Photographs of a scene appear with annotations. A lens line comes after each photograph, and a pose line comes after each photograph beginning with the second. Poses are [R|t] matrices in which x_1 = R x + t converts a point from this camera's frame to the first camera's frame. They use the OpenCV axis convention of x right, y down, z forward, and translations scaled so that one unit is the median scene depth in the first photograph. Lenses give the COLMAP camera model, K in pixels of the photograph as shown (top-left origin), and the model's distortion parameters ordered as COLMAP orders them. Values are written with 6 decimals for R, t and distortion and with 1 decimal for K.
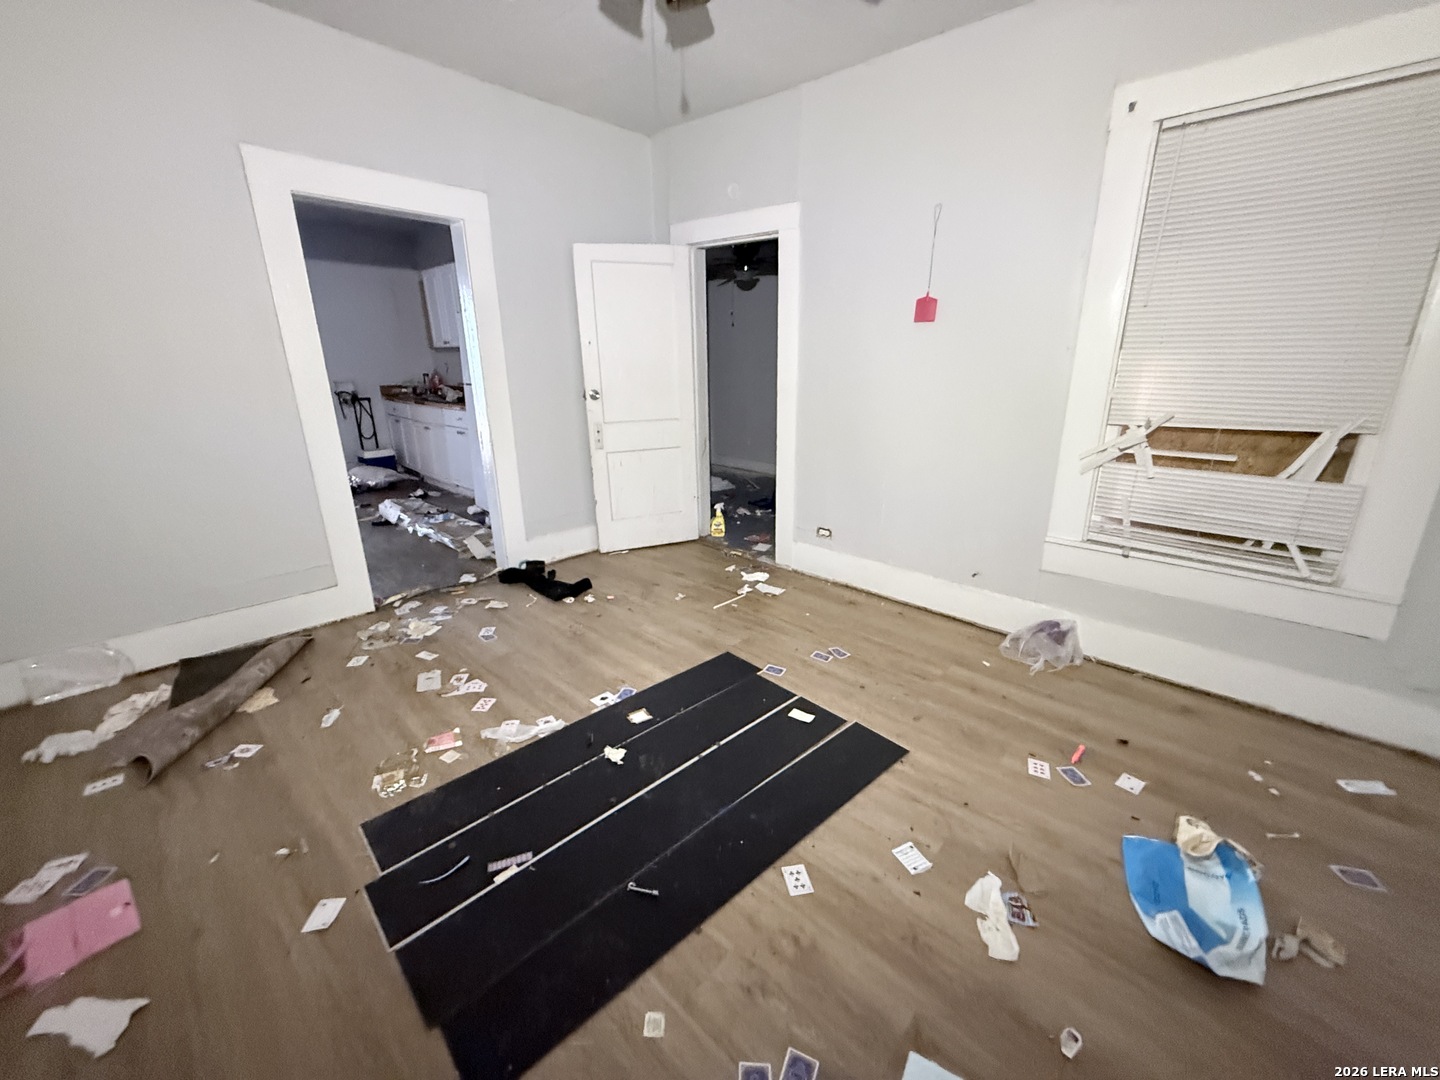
lens RADIAL K [[575.6, 0, 715.0], [0, 575.6, 539.1], [0, 0, 1]] dist [0.000873, 0.000217]
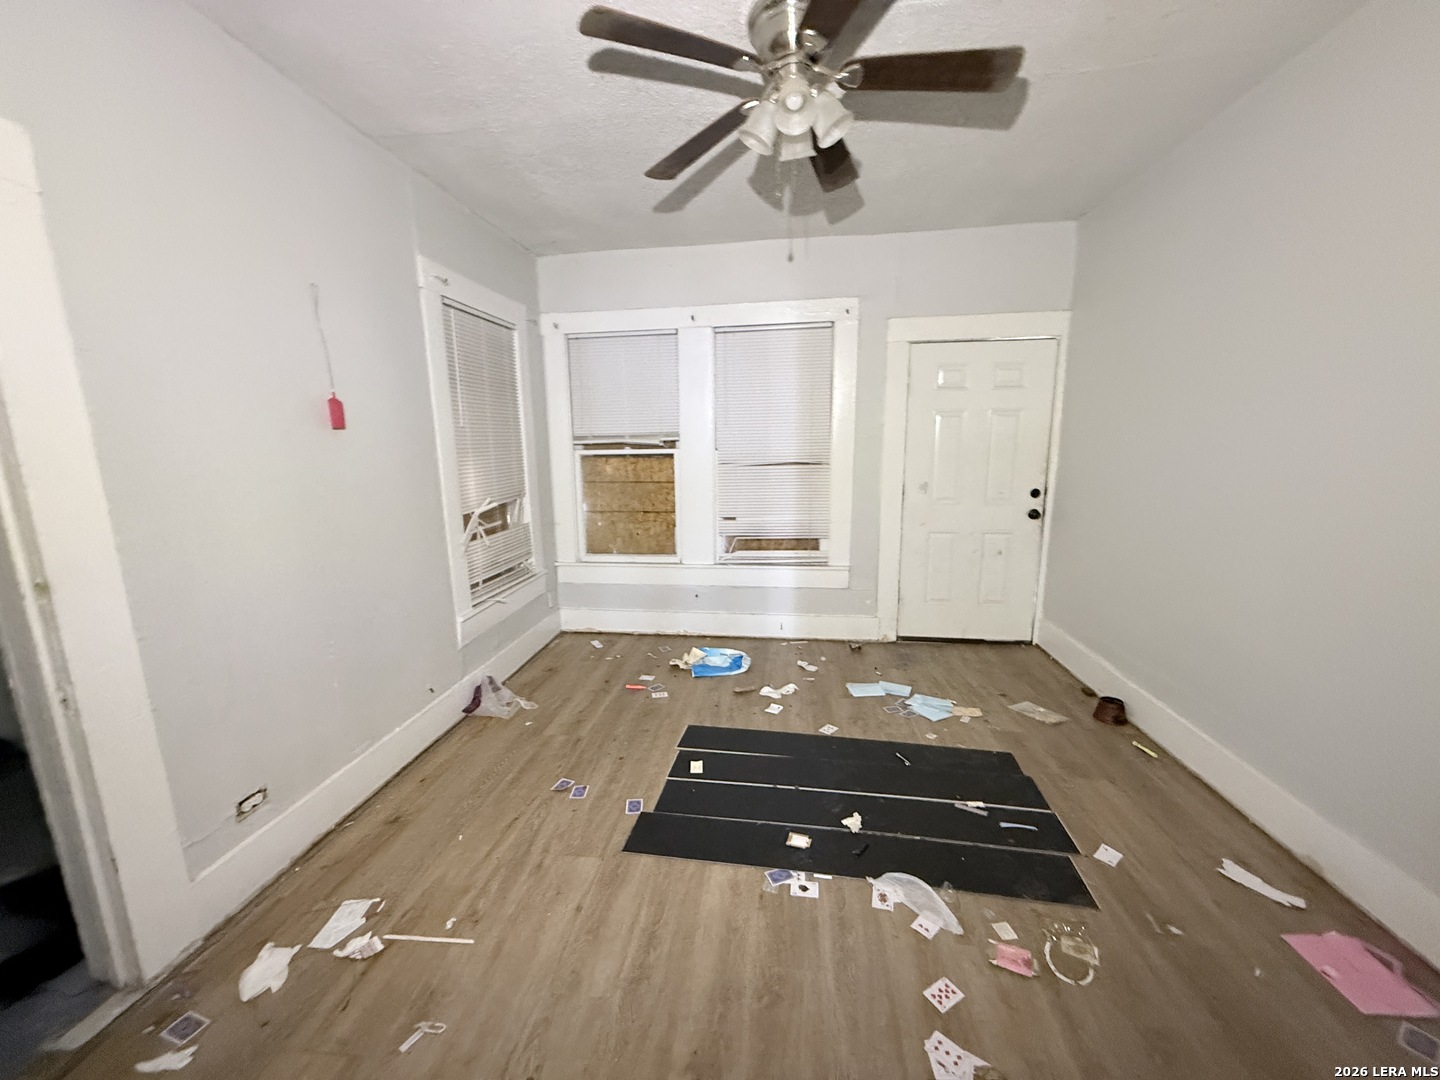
lens RADIAL K [[575.6, 0, 715.0], [0, 575.6, 539.1], [0, 0, 1]] dist [0.000873, 0.000217]
pose [[-0.592590, -0.127353, 0.795373, -0.690915], [0.257771, 0.905516, 0.337040, -0.458076], [-0.763145, 0.404750, -0.503772, 1.299387]]
